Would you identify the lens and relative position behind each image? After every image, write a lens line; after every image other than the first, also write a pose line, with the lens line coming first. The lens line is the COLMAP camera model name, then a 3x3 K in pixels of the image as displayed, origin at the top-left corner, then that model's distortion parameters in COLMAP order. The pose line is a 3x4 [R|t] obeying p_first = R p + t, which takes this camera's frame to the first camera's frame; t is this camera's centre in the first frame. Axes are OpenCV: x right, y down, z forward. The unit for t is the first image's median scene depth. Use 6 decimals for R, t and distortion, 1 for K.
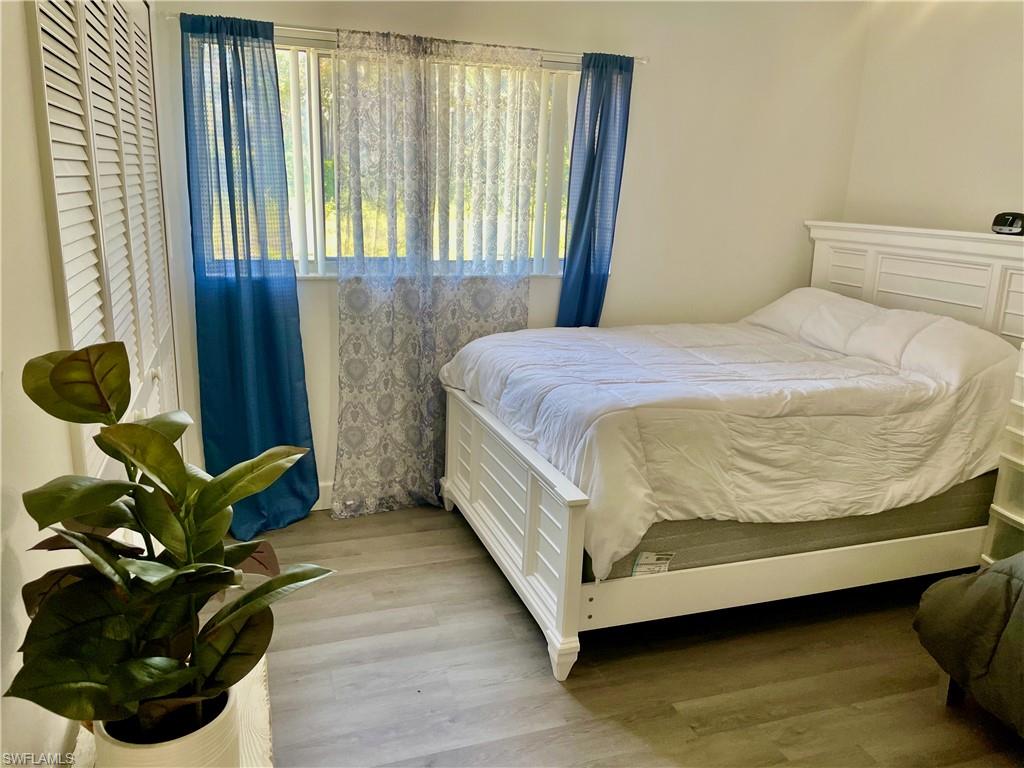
lens RADIAL K [[773.8, 0, 508.7], [0, 773.8, 373.5], [0, 0, 1]] dist [0.059176, -0.079354]
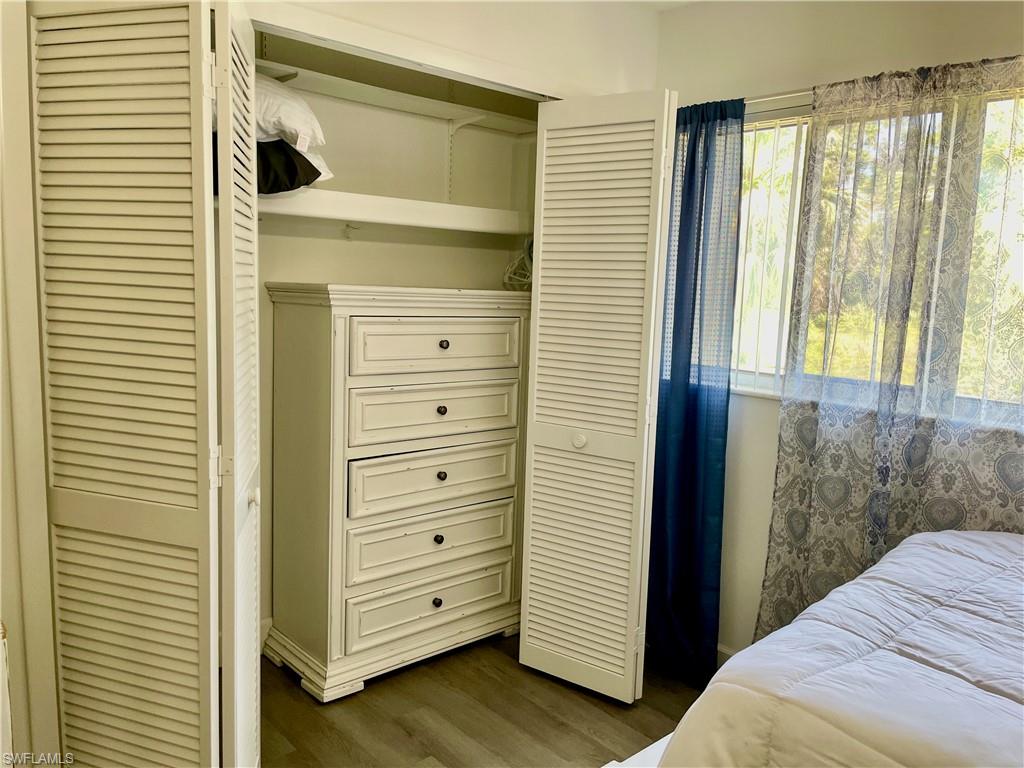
lens RADIAL K [[773.8, 0, 489.9], [0, 773.8, 369.5], [0, 0, 1]] dist [0.059176, -0.079354]
pose [[0.379860, 0.090563, -0.920600, 0.464773], [-0.239442, 0.970905, -0.003287, -0.097624], [0.893518, 0.221679, 0.390493, 0.534455]]
